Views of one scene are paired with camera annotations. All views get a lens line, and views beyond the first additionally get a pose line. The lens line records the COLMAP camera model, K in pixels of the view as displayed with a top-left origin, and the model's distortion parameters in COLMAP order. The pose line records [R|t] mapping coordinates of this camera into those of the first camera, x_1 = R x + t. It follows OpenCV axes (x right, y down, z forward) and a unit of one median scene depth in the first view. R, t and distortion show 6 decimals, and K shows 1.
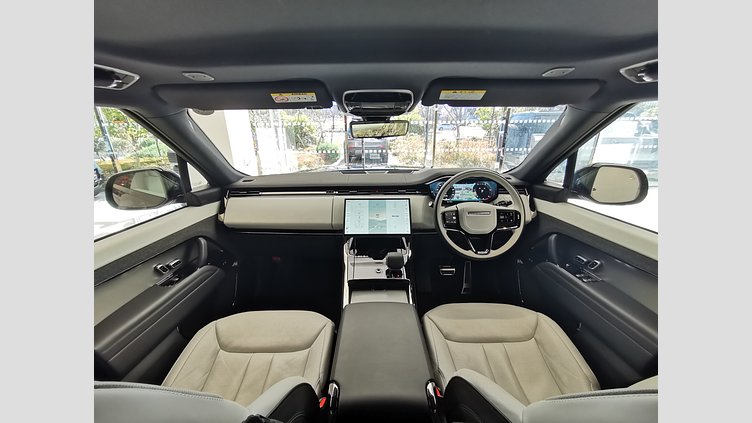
lens RADIAL K [[264.4, 0, 376.0], [0, 264.4, 211.5], [0, 0, 1]] dist [0.000256, 0.000004]
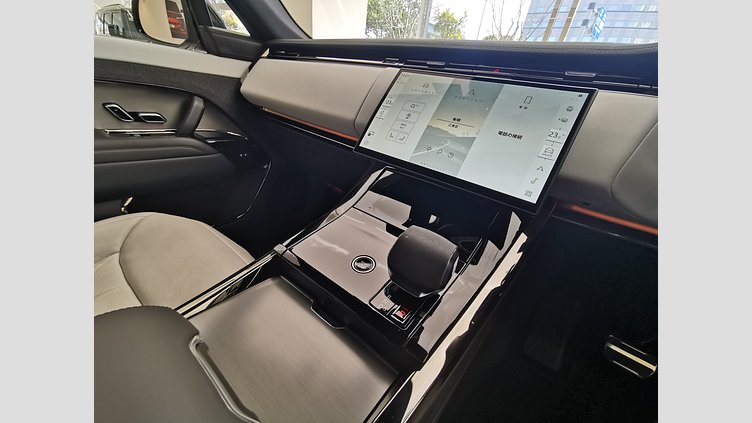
lens RADIAL K [[264.4, 0, 376.0], [0, 264.4, 211.5], [0, 0, 1]] dist [0.000256, 0.000004]
pose [[0.769550, 0.368132, -0.521797, 0.148433], [-0.313569, 0.929656, 0.193427, 0.090591], [0.556299, 0.014768, 0.830851, 0.652164]]
